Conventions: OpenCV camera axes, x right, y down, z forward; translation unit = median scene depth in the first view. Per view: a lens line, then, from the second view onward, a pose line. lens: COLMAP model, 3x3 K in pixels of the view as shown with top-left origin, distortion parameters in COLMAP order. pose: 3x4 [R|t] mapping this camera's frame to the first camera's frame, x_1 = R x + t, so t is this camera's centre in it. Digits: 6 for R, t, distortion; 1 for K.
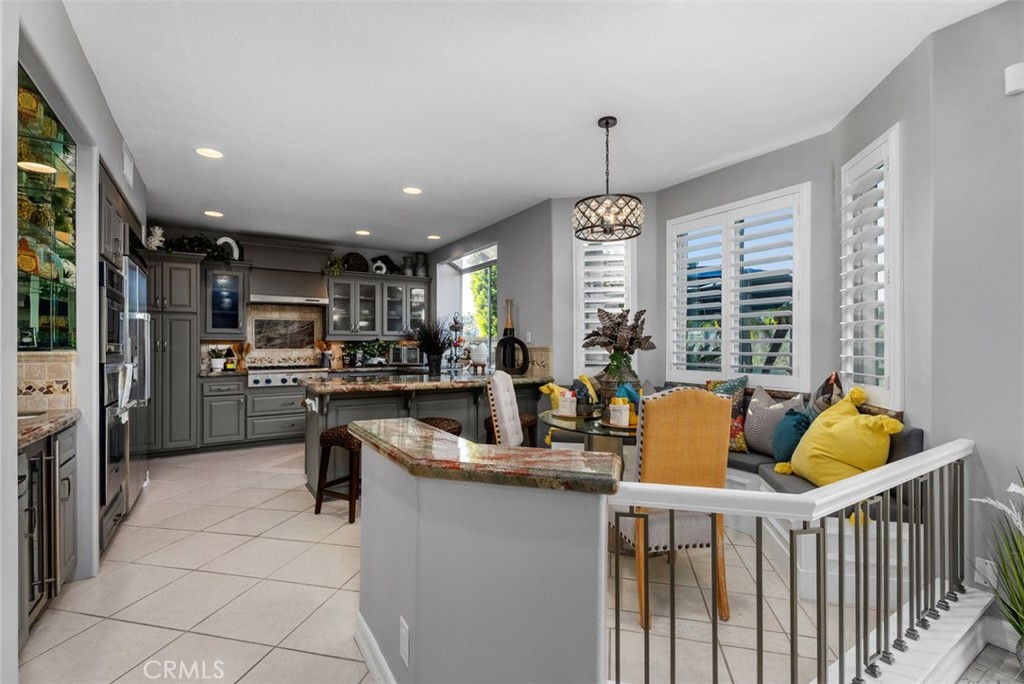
lens RADIAL K [[459.2, 0, 511.5], [0, 459.2, 342.2], [0, 0, 1]] dist [0.003757, 0.000437]
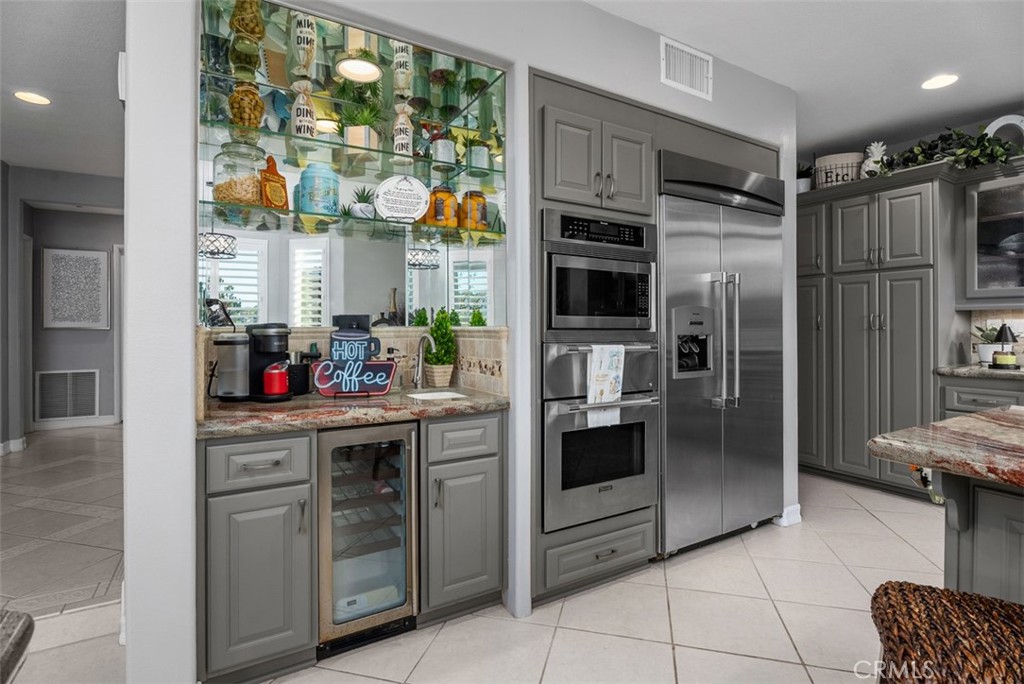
lens RADIAL K [[495.6, 0, 511.8], [0, 495.6, 325.3], [0, 0, 1]] dist [-0.006684, -0.000434]
pose [[-0.024244, 0.000608, -0.999706, -0.039079], [0.007995, 0.999968, 0.000415, 0.008144], [0.999674, -0.007982, -0.024248, 0.436777]]
